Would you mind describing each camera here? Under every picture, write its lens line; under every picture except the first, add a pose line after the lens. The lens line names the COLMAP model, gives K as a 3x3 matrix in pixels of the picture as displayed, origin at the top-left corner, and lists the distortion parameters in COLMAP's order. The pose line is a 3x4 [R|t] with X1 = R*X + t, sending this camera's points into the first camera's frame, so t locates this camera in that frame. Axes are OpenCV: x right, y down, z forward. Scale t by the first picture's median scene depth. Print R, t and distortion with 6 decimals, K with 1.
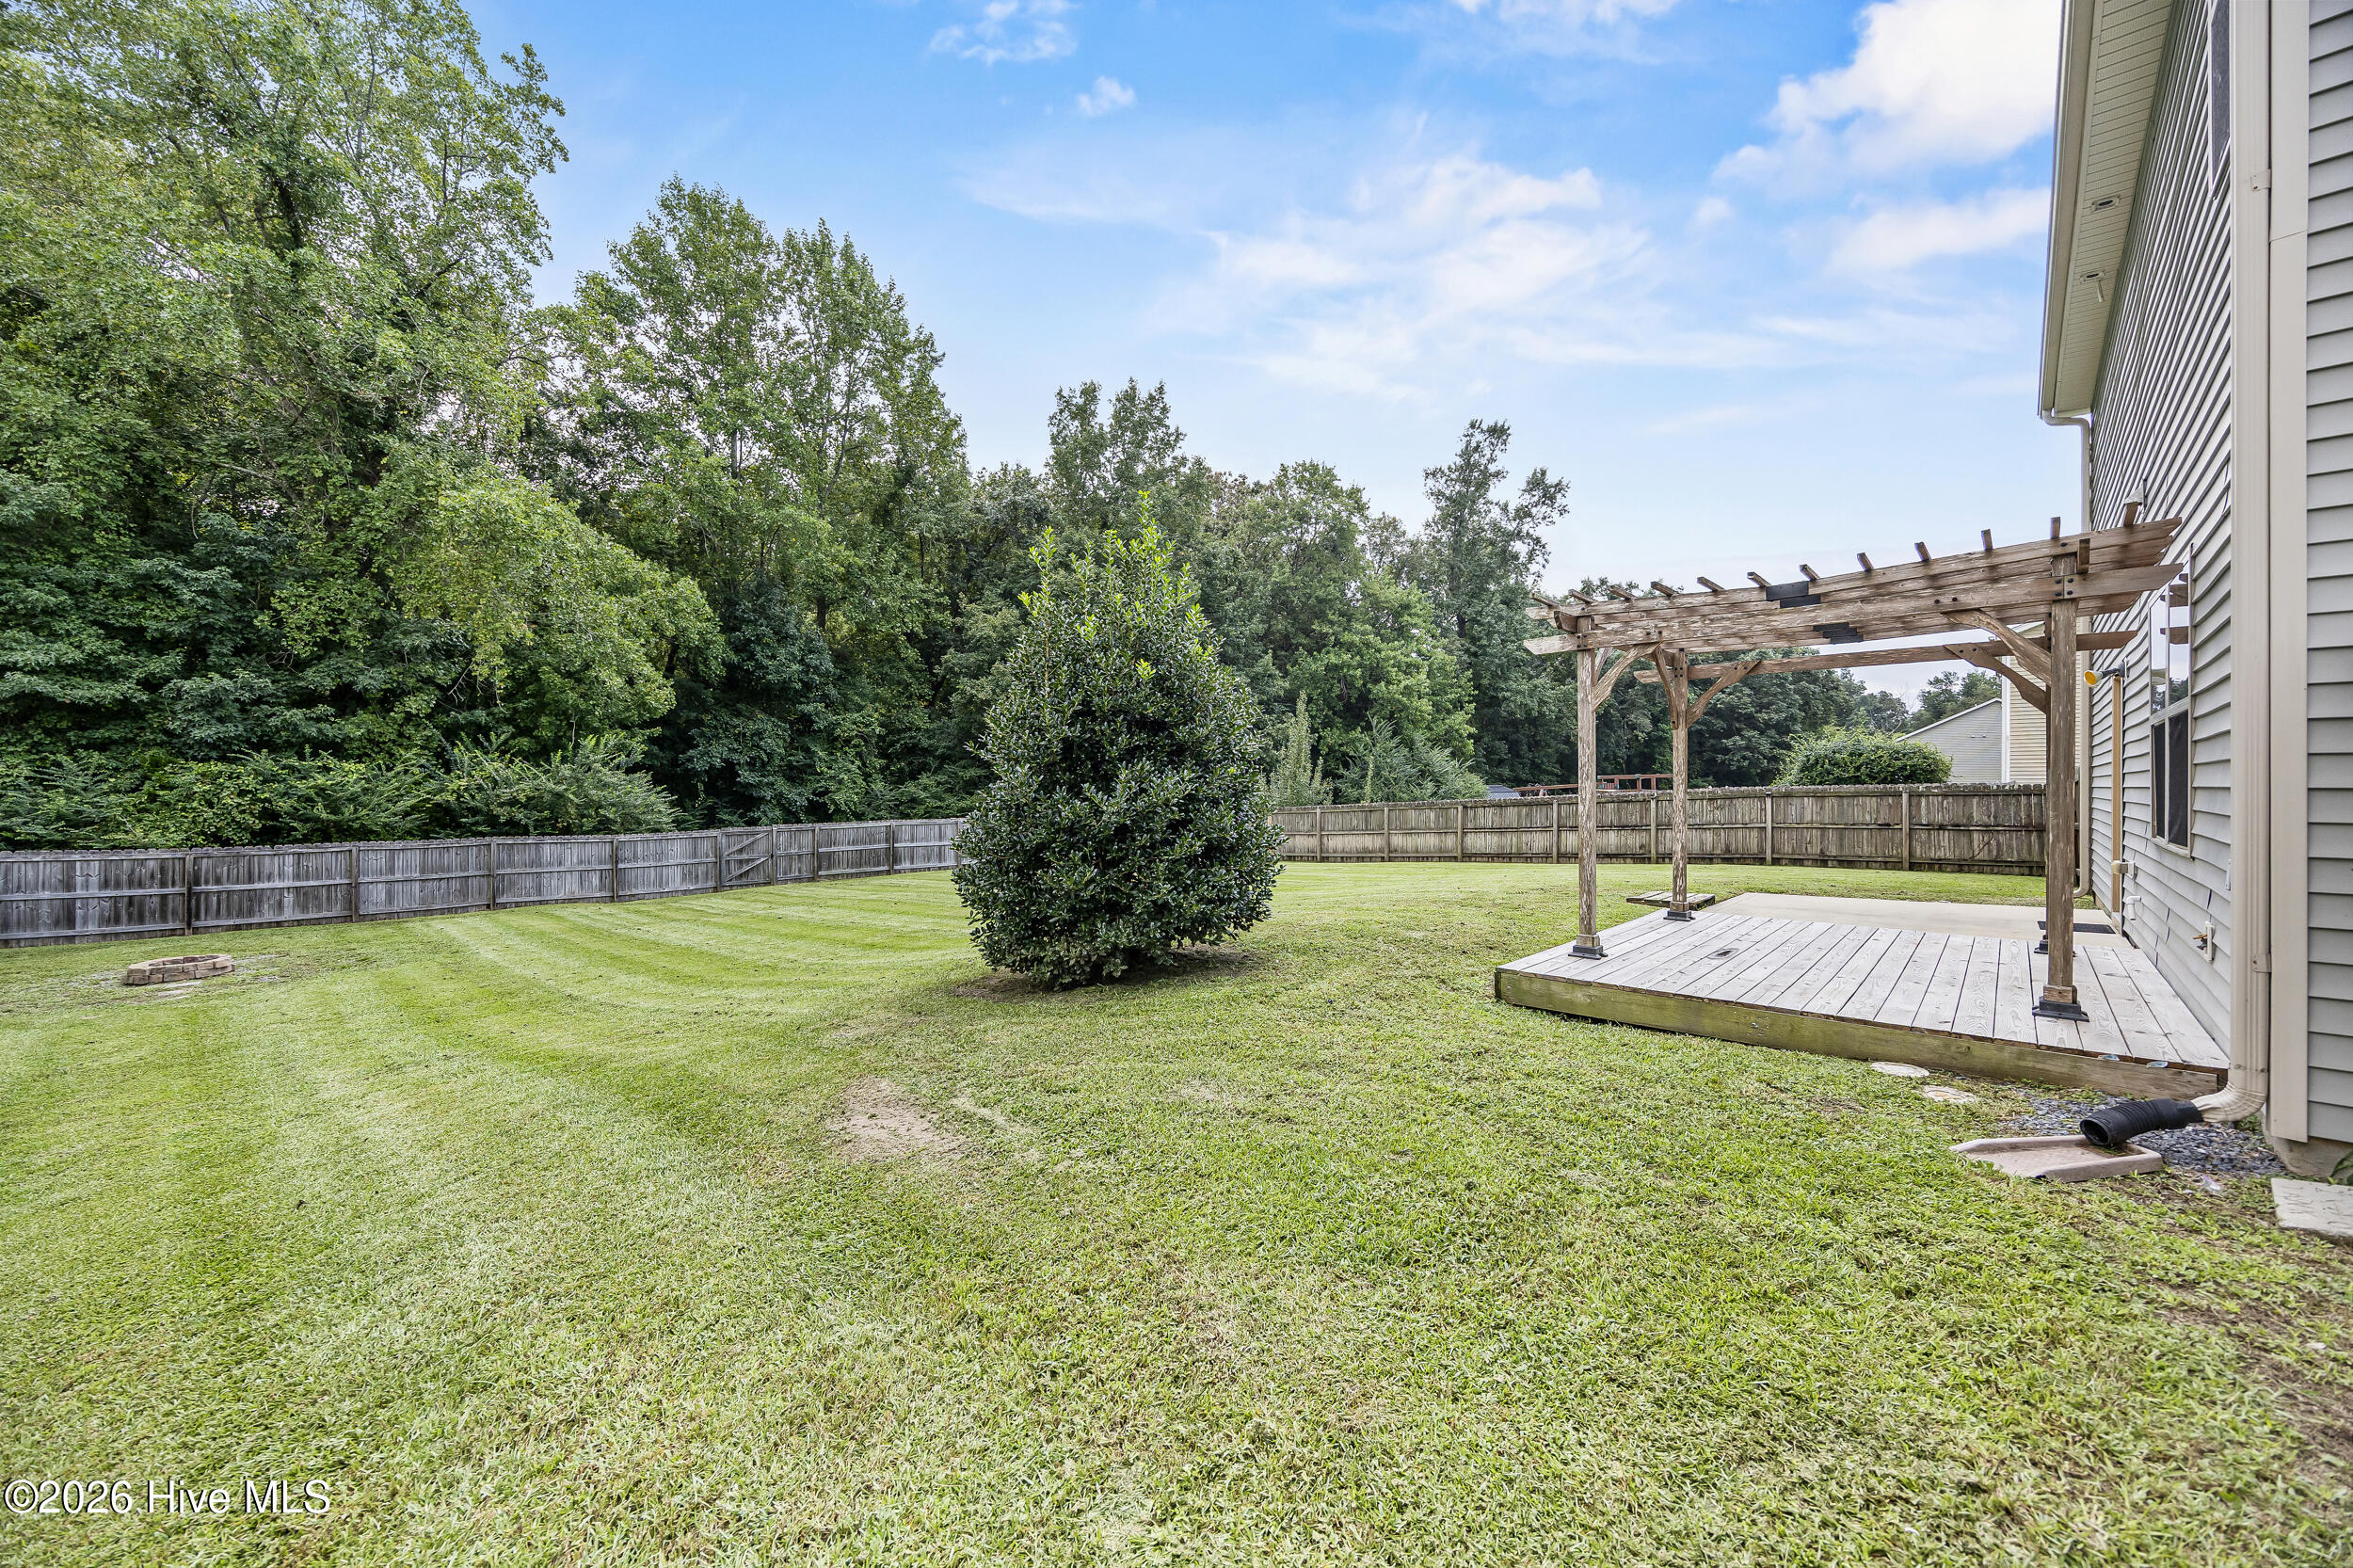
lens RADIAL K [[890.8, 0, 1176.5], [0, 890.8, 784.0], [0, 0, 1]] dist [-0.008576, 0.000123]
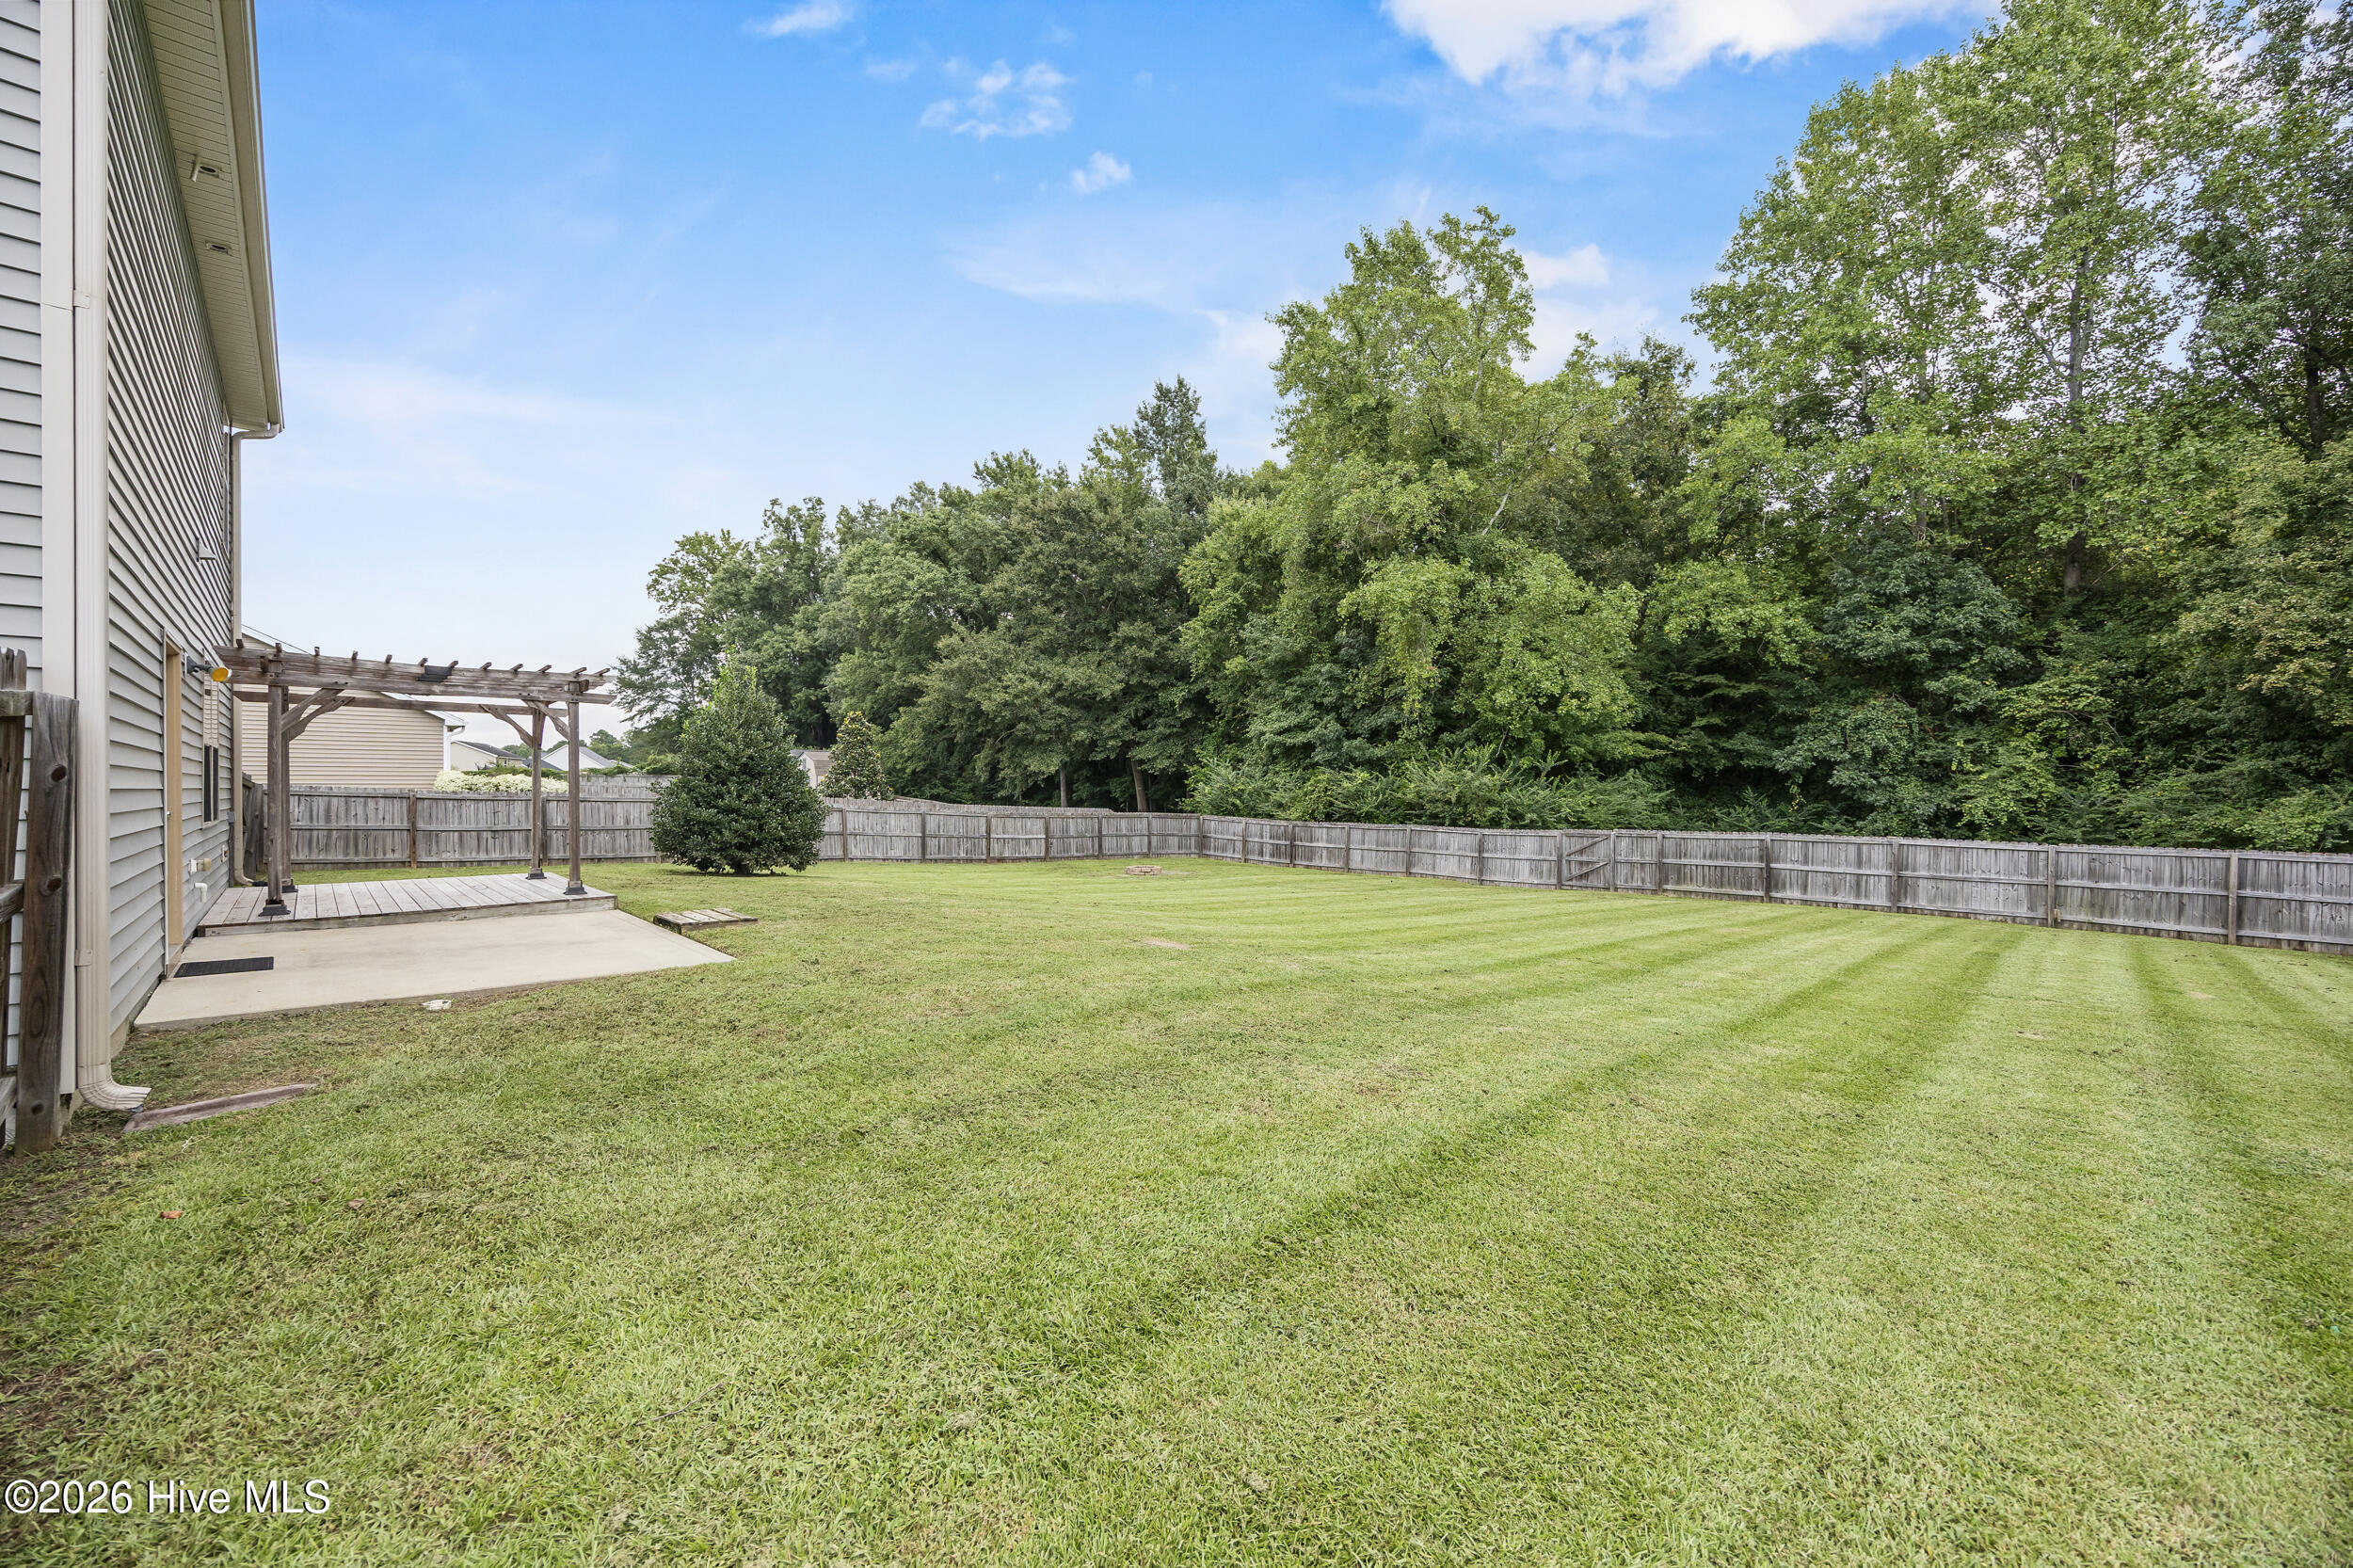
lens RADIAL K [[890.8, 0, 1176.5], [0, 890.8, 784.0], [0, 0, 1]] dist [-0.008576, 0.000123]
pose [[-0.035808, 0.001325, -0.999358, 0.515625], [0.003128, 0.999994, 0.001214, -0.005753], [0.999354, -0.003082, -0.035812, 0.542044]]
